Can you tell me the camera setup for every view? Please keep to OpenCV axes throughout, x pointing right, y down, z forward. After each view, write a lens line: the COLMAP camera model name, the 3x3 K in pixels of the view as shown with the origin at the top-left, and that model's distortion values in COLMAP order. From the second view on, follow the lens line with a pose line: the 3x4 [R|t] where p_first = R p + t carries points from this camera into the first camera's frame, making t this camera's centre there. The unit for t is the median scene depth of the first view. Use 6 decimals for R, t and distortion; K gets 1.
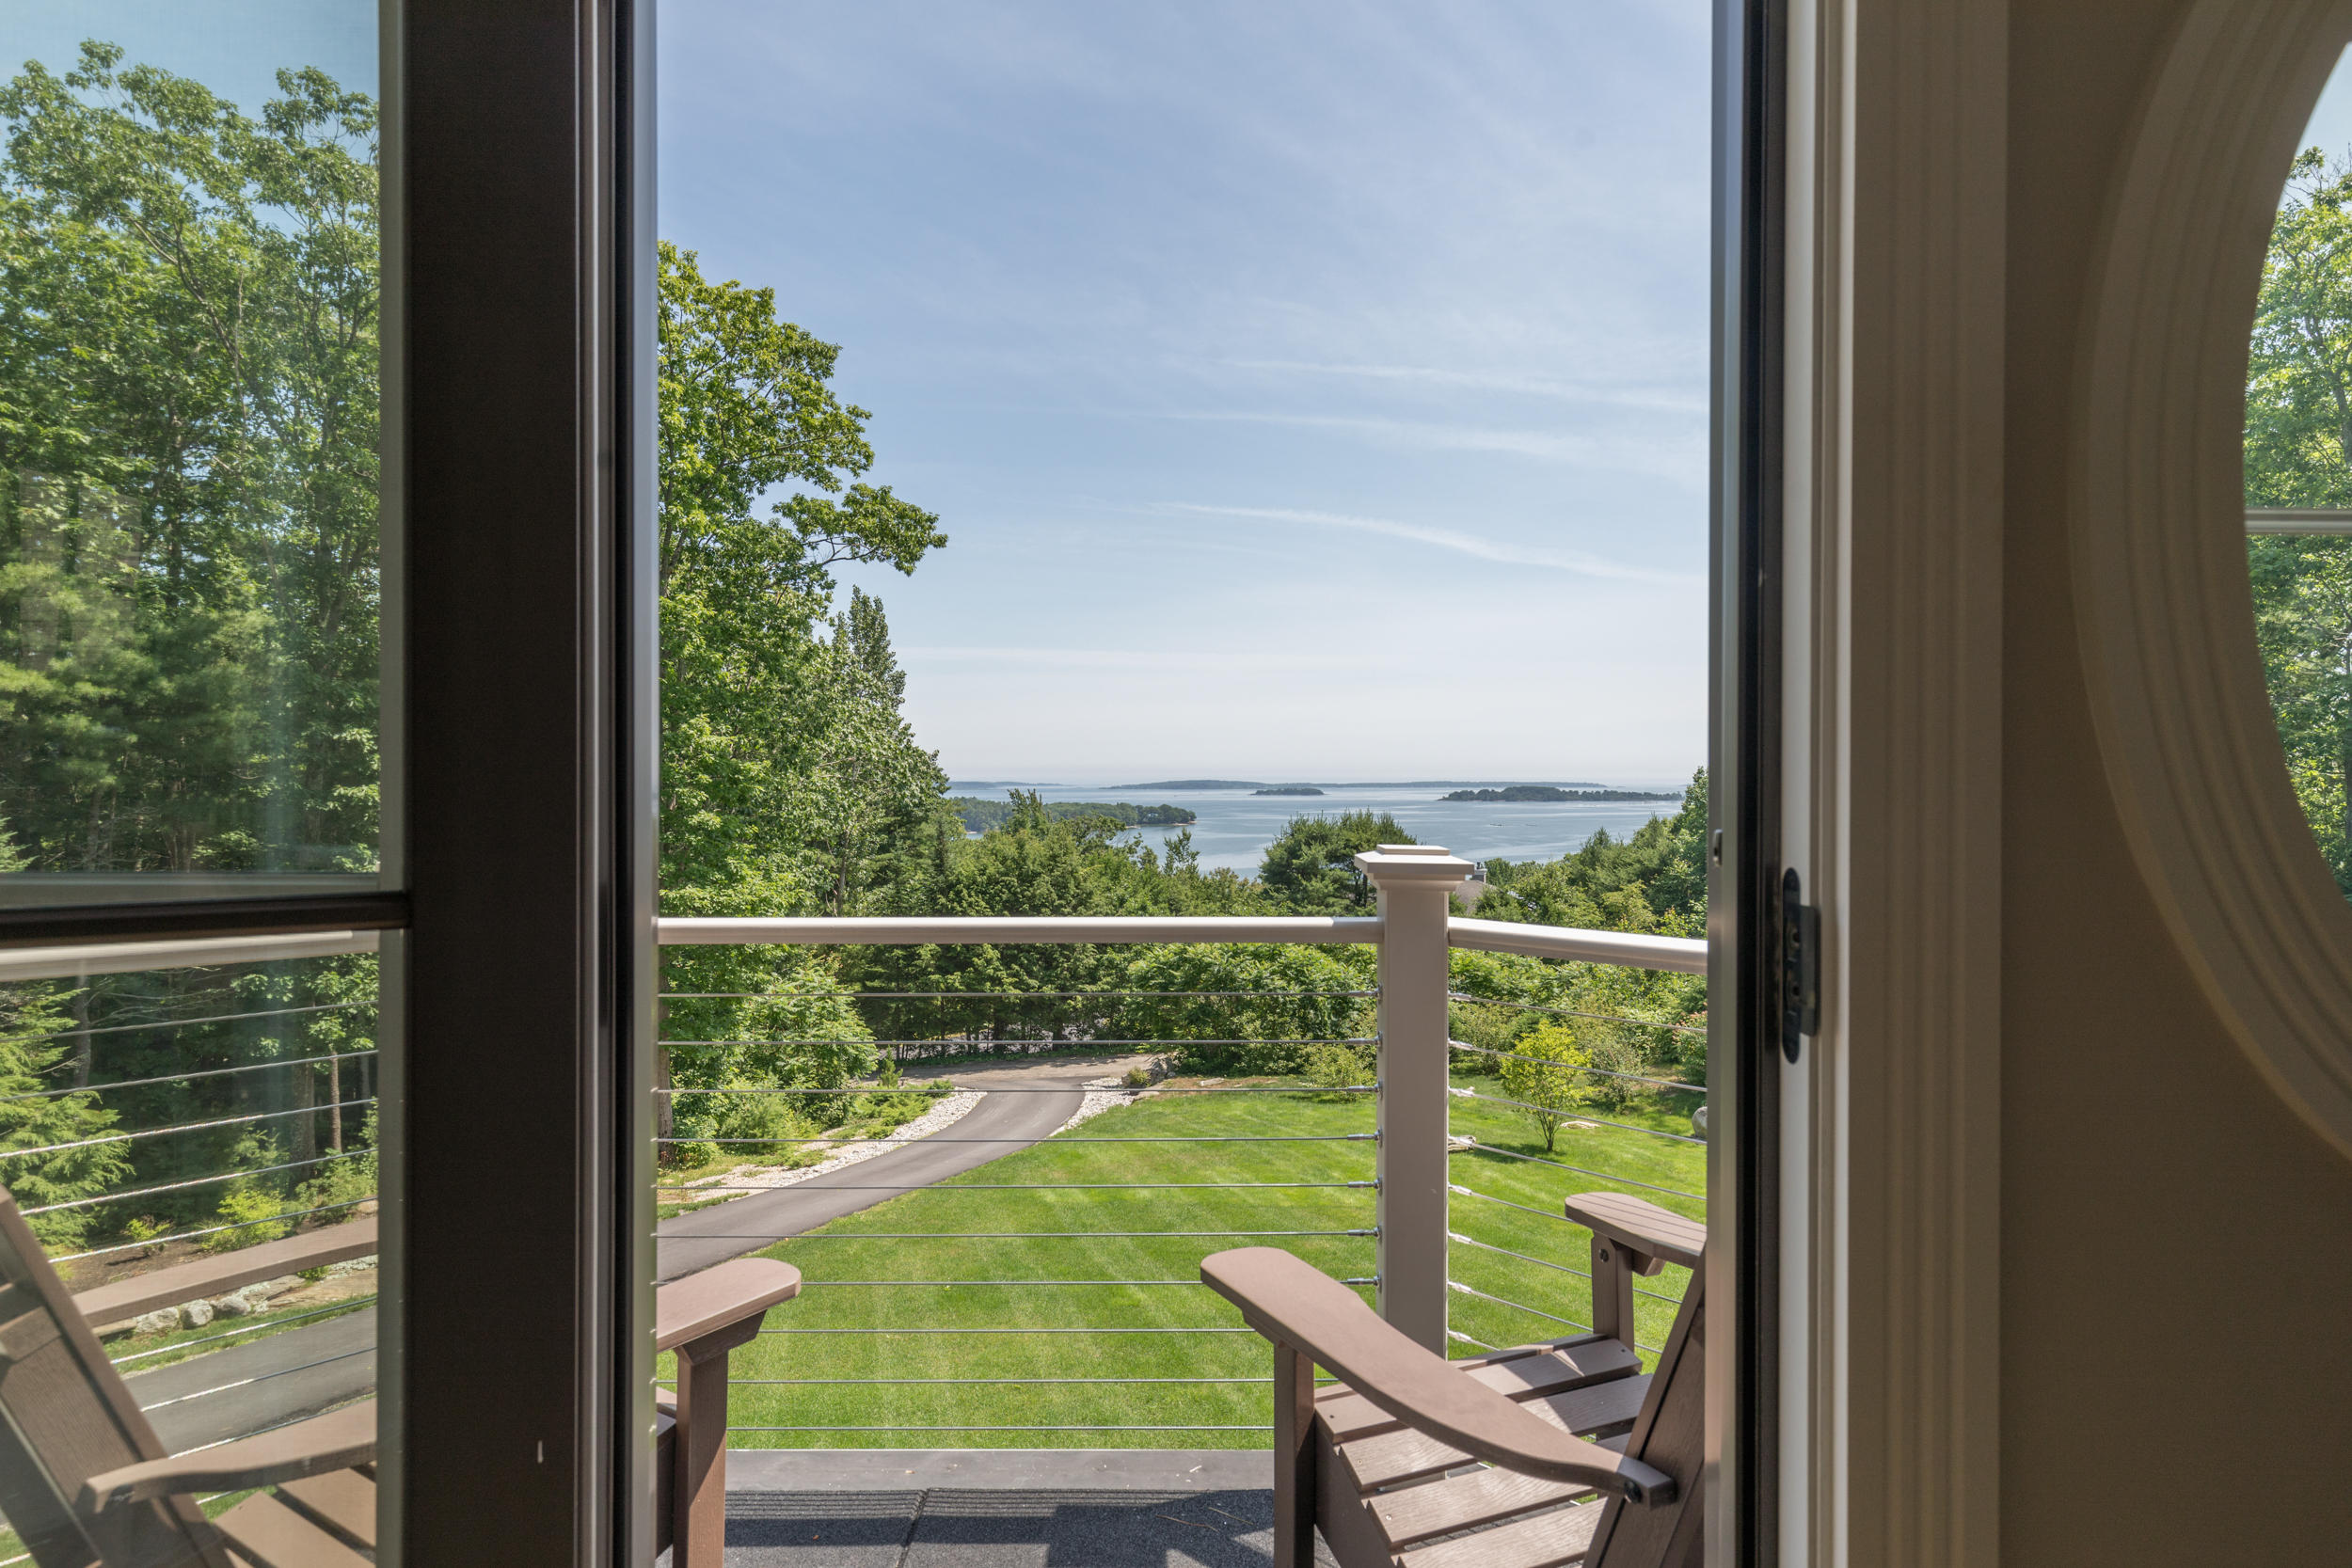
lens RADIAL K [[1317.3, 0, 1172.0], [0, 1317.3, 786.1], [0, 0, 1]] dist [0.005910, 0.000571]
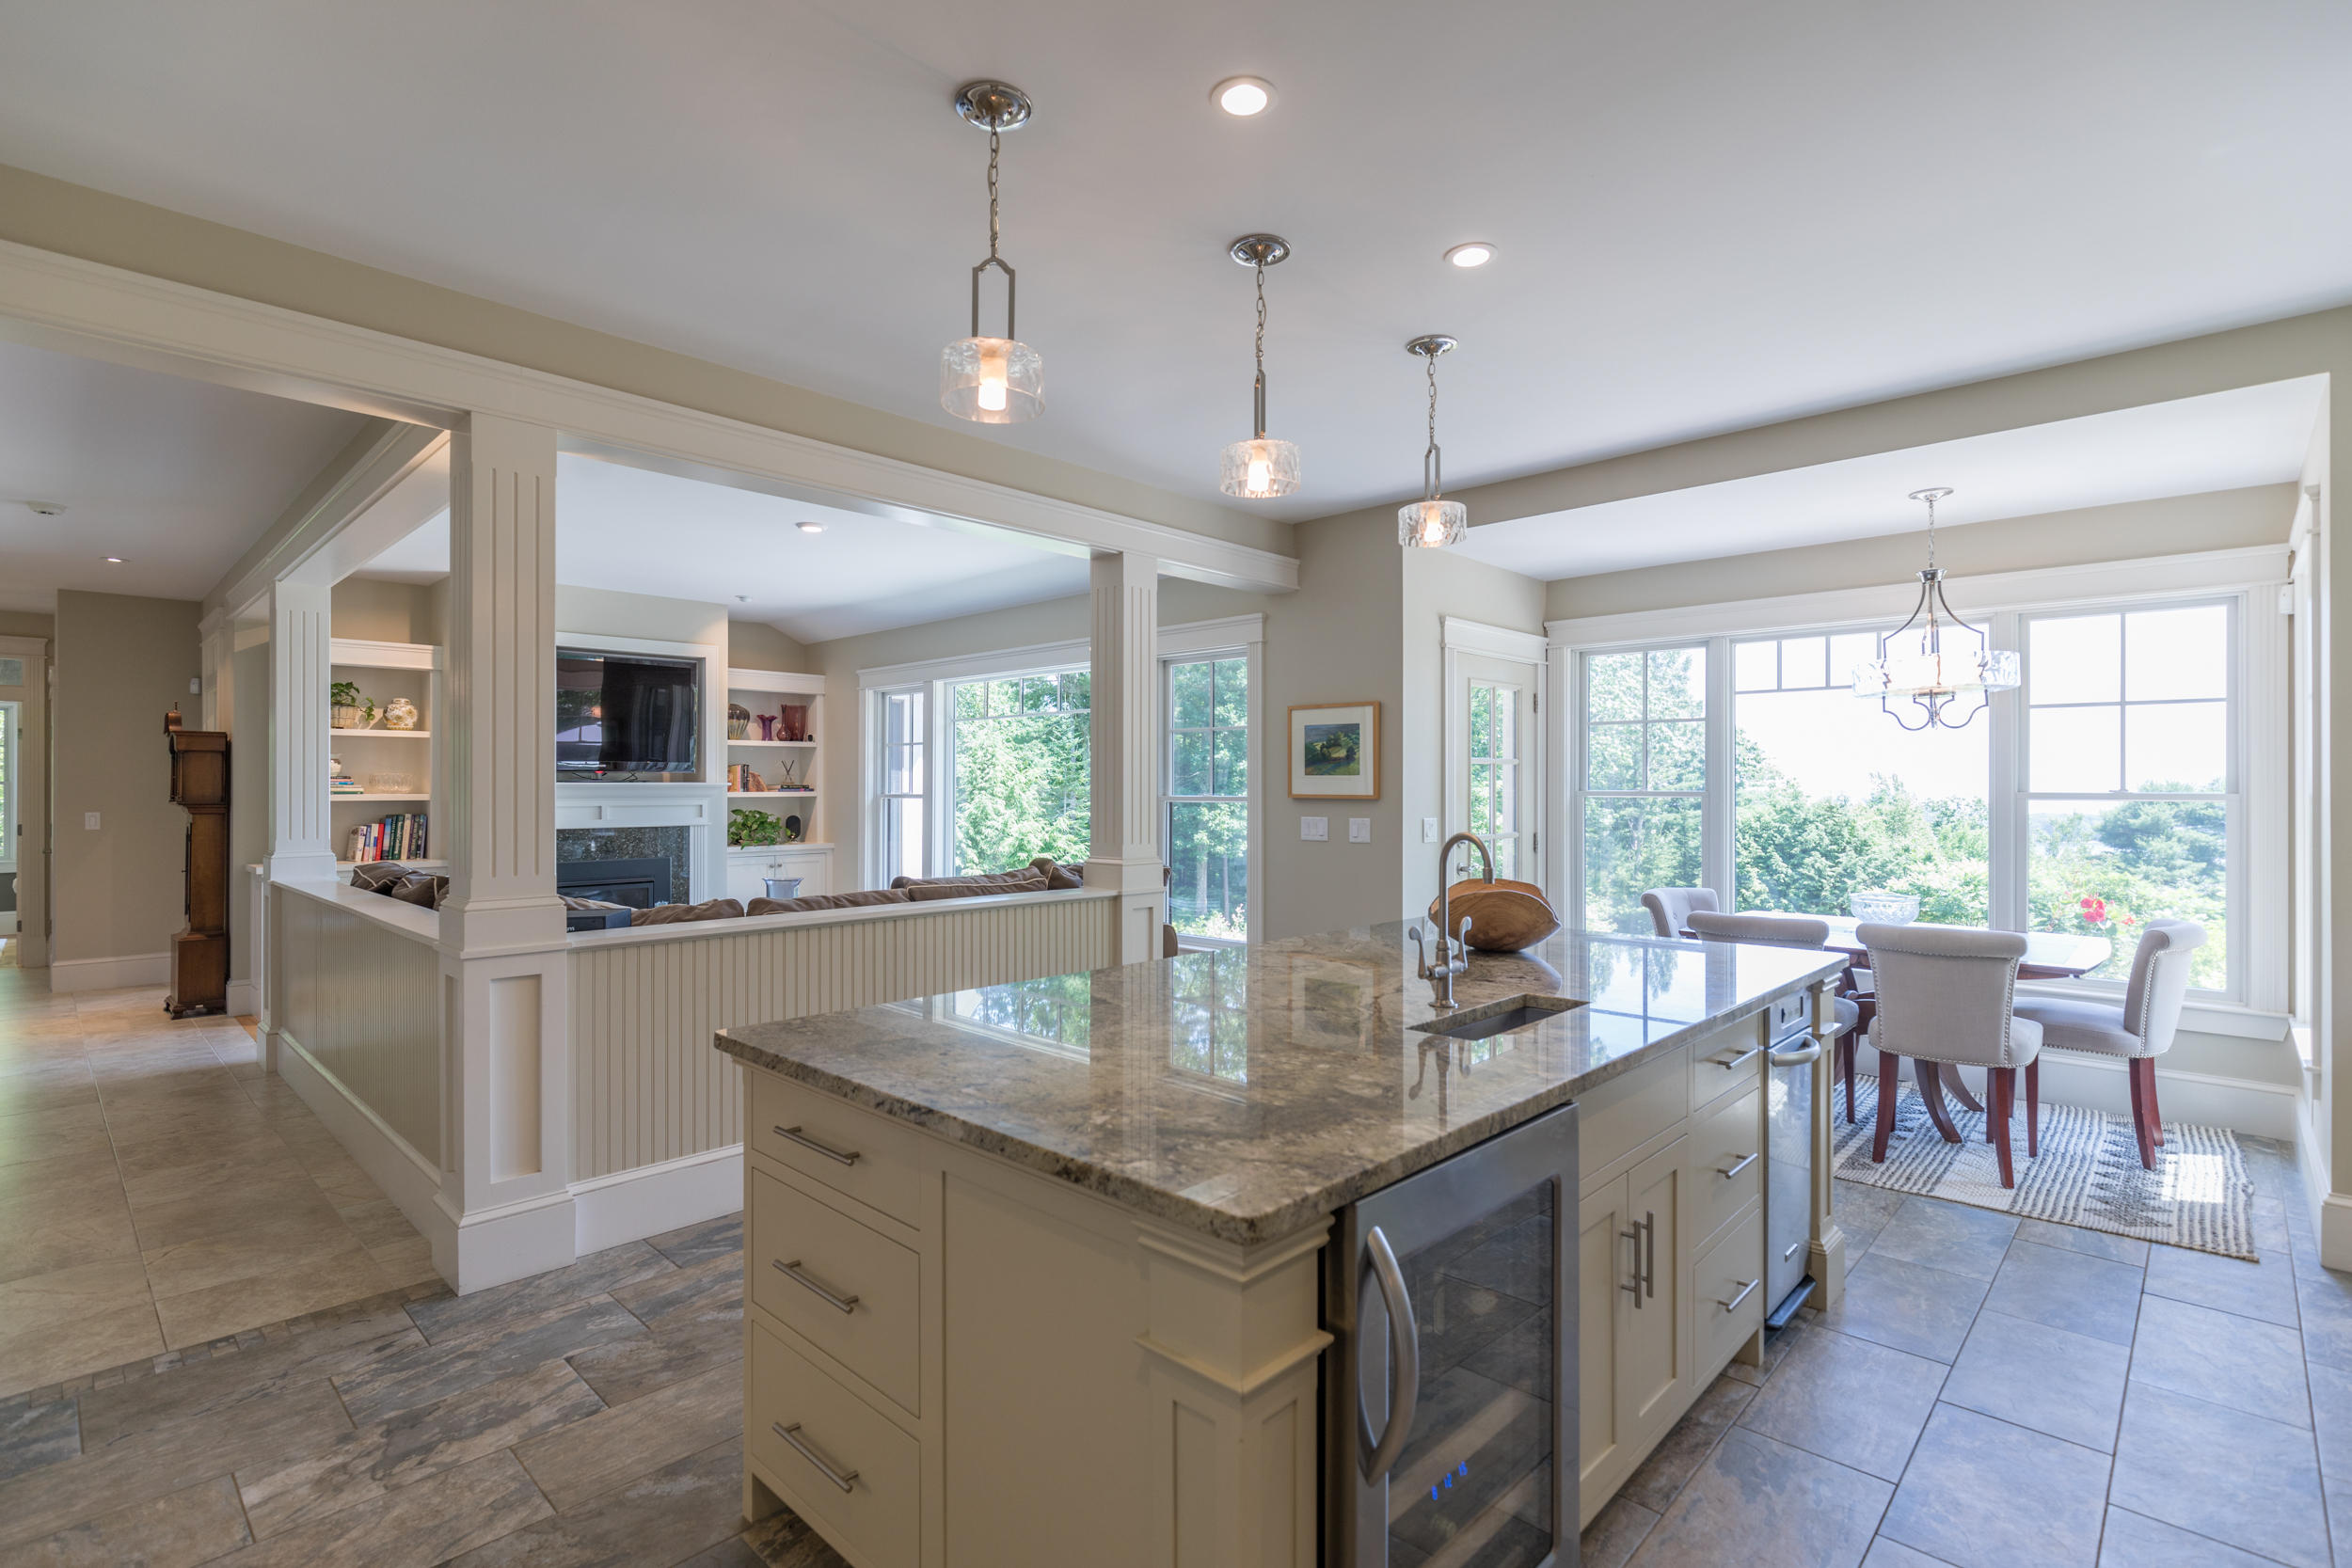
lens RADIAL K [[1097.2, 0, 1171.7], [0, 1097.2, 785.1], [0, 0, 1]] dist [-0.004780, -0.000642]
pose [[0.730762, 0.001397, -0.682630, 0.183292], [-0.007062, 0.999960, -0.005512, 0.058917], [0.682595, 0.008849, 0.730743, -0.078438]]
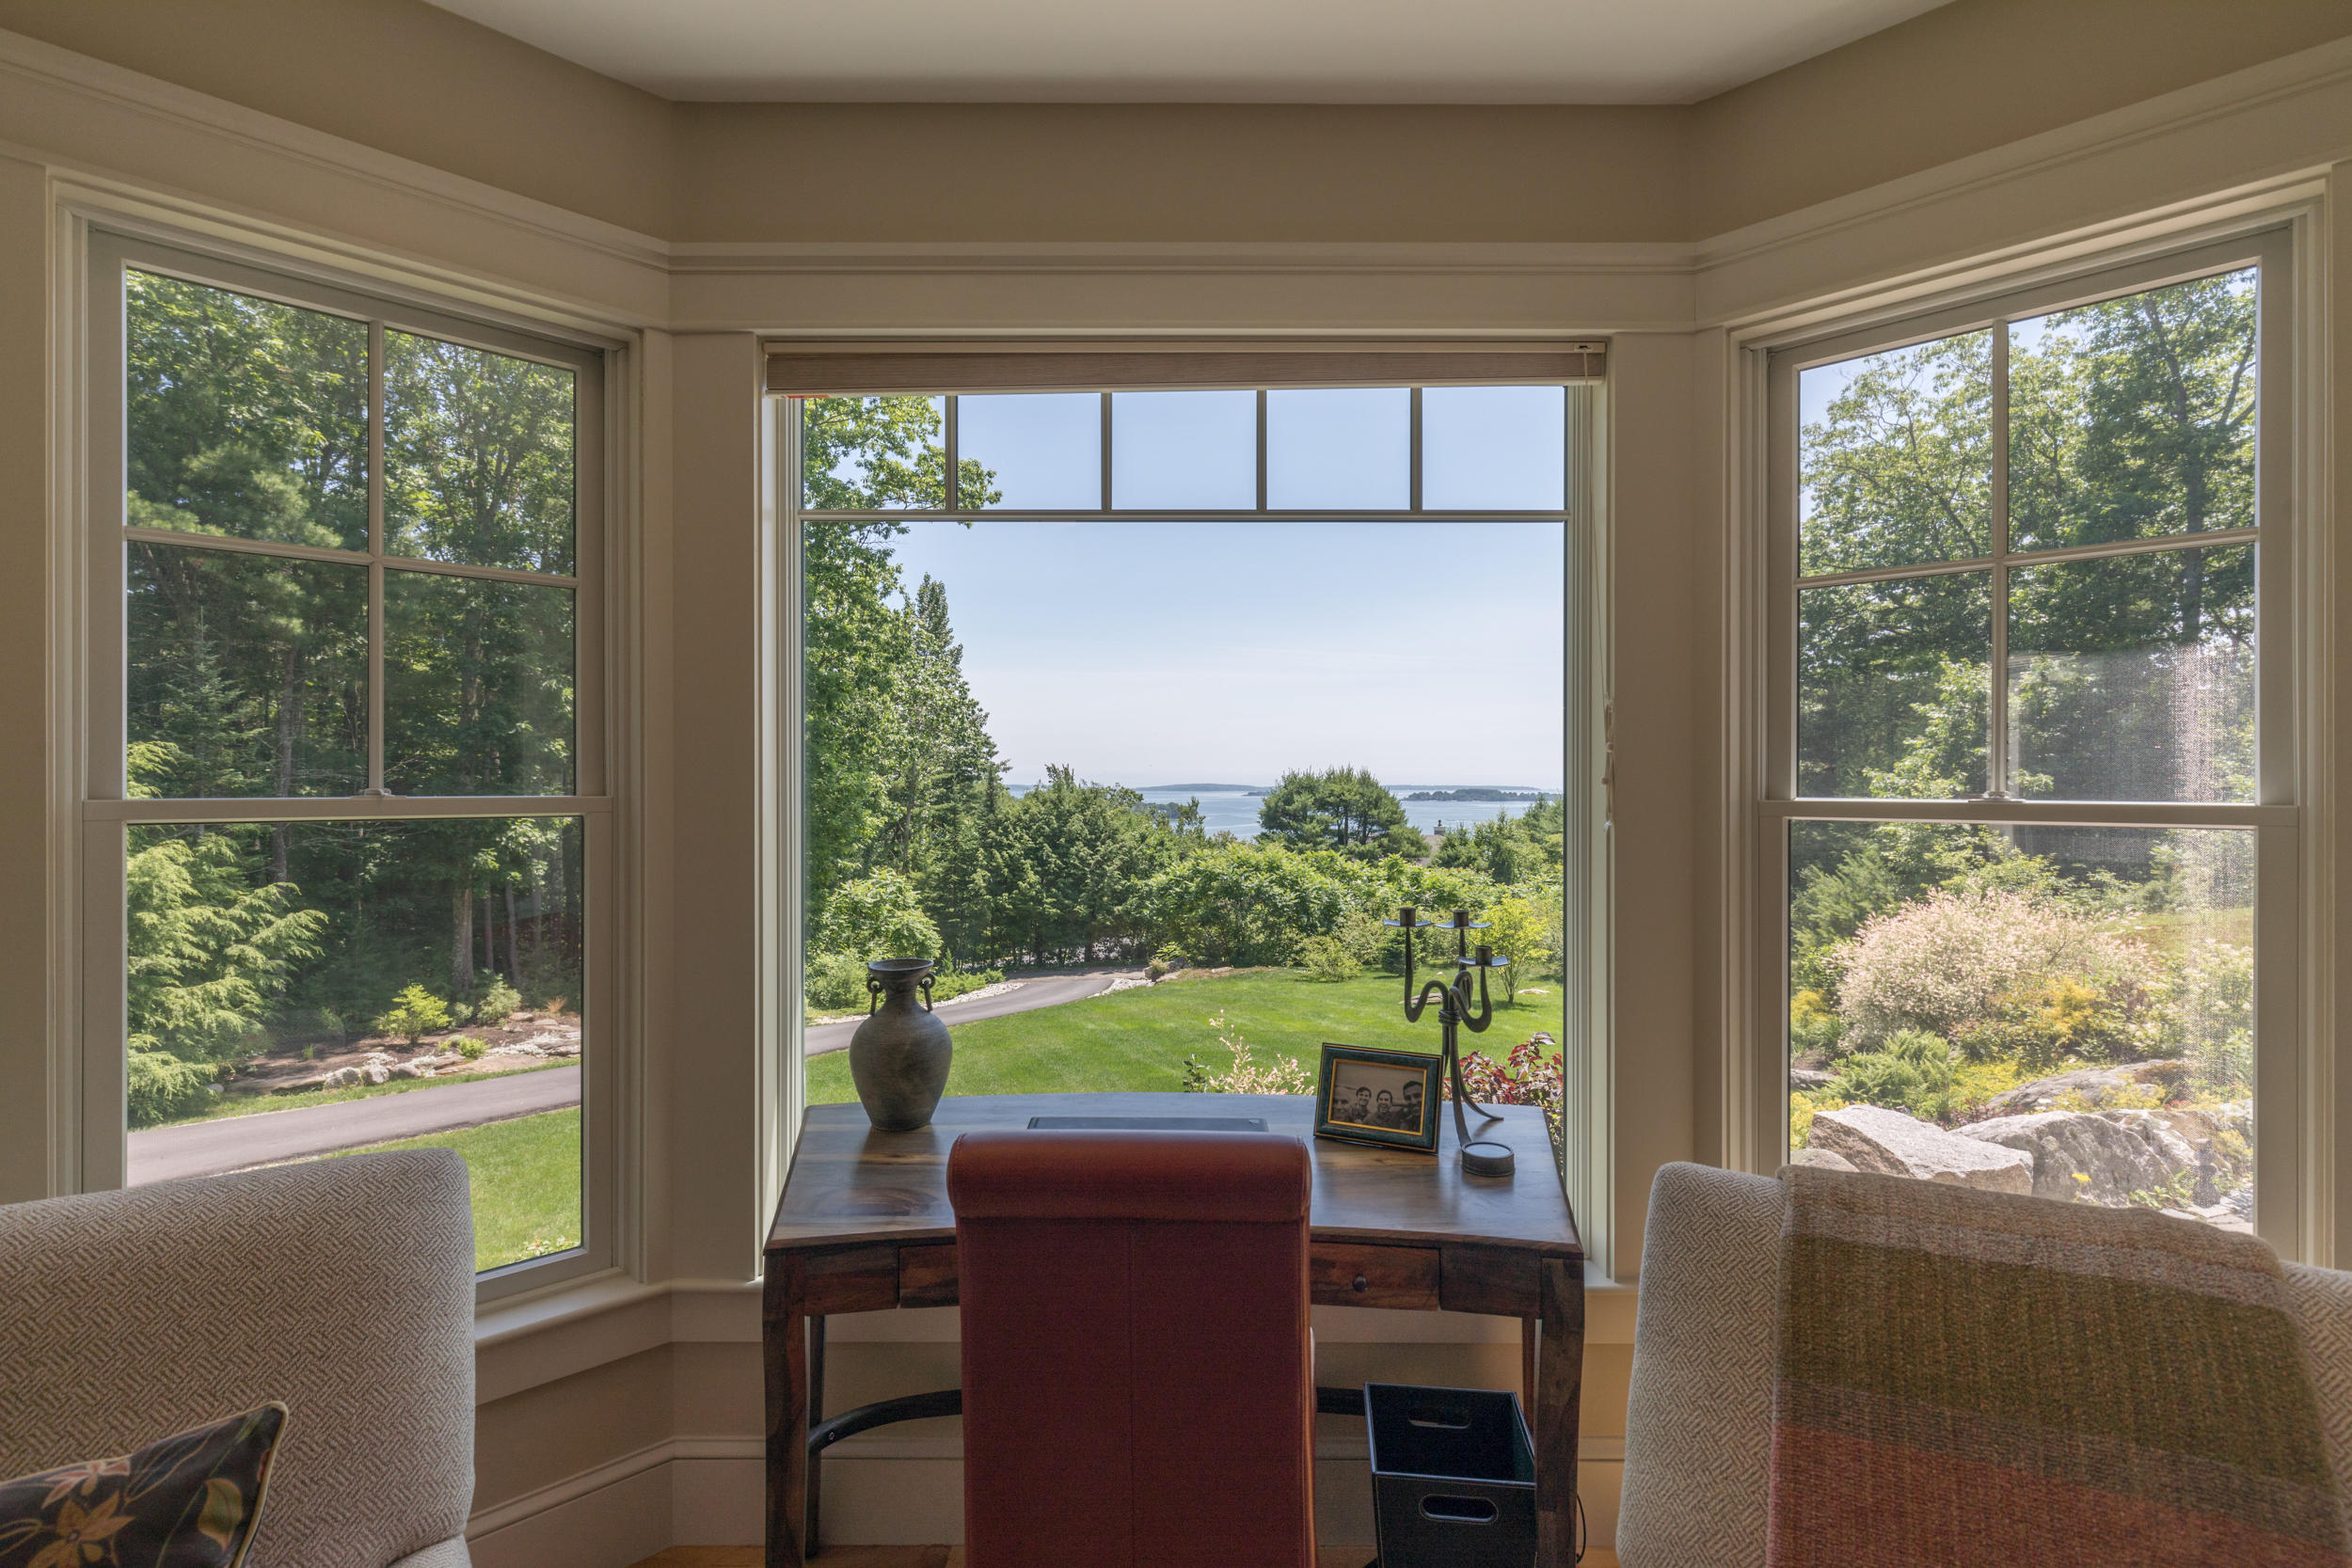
lens RADIAL K [[1097.2, 0, 1173.7], [0, 1097.2, 785.1], [0, 0, 1]] dist [-0.004780, -0.000642]
pose [[0.999989, 0.001932, -0.004326, -0.008426], [-0.001944, 0.999994, -0.002806, 0.058487], [0.004320, 0.002815, 0.999987, 0.010302]]
